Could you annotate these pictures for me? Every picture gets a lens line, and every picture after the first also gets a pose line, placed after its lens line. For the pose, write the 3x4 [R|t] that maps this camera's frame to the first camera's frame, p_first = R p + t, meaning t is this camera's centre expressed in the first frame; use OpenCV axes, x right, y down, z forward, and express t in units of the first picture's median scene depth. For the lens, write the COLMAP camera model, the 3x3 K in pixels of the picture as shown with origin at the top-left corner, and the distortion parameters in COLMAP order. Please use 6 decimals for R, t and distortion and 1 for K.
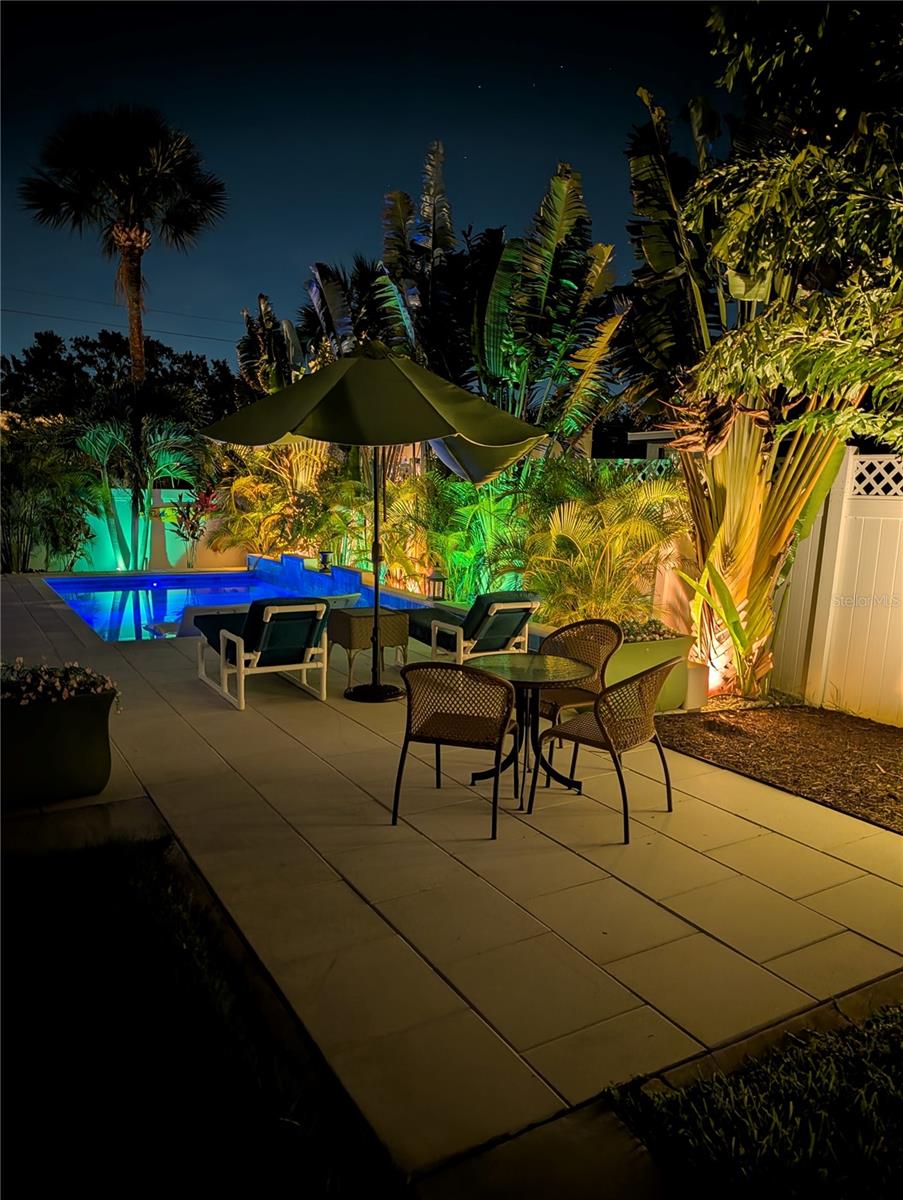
lens RADIAL K [[848.3, 0, 458.8], [0, 848.3, 598.9], [0, 0, 1]] dist [0.012089, -0.013922]
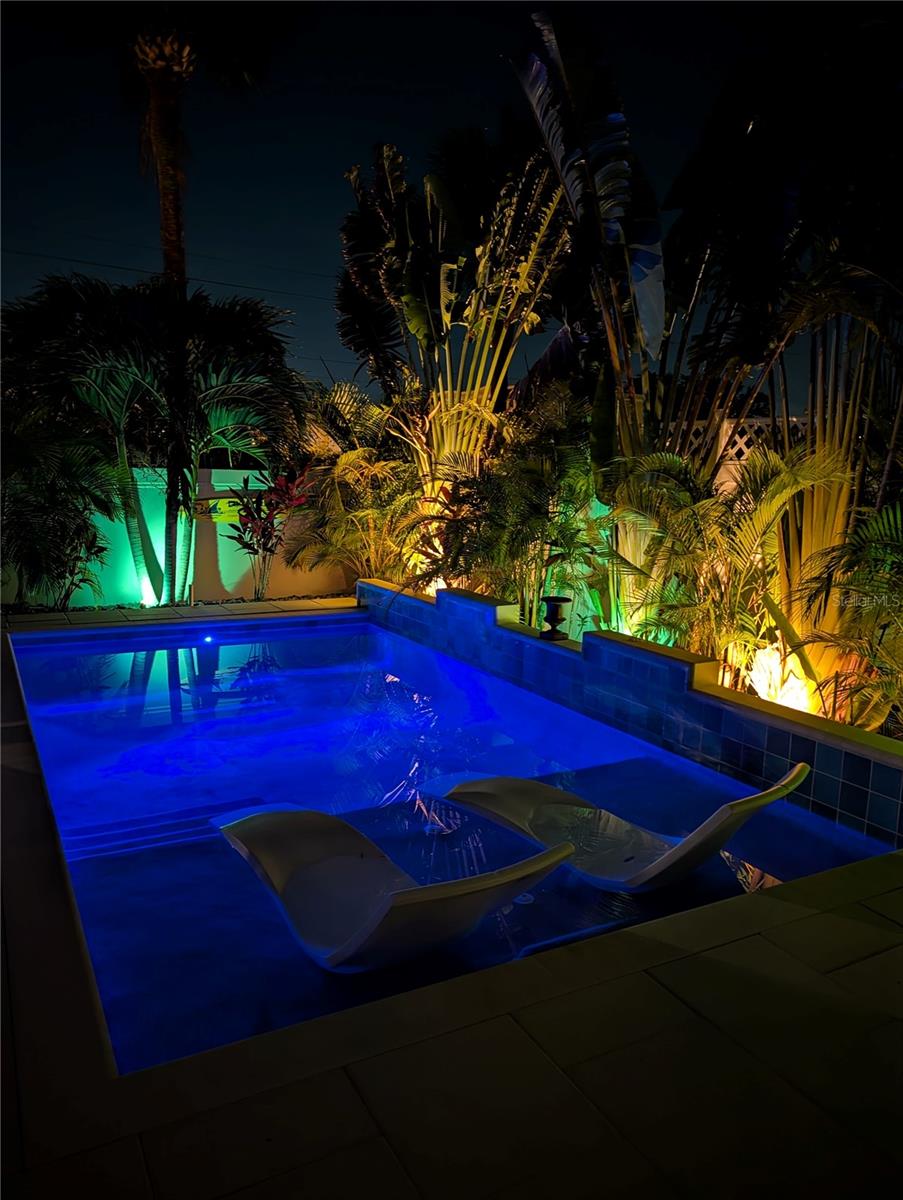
lens RADIAL K [[848.3, 0, 444.0], [0, 848.3, 601.6], [0, 0, 1]] dist [0.012089, -0.013922]
pose [[0.999315, 0.010819, -0.035398, -0.164023], [-0.009918, 0.999625, 0.025512, -0.051845], [0.035661, -0.025143, 0.999048, 0.398770]]
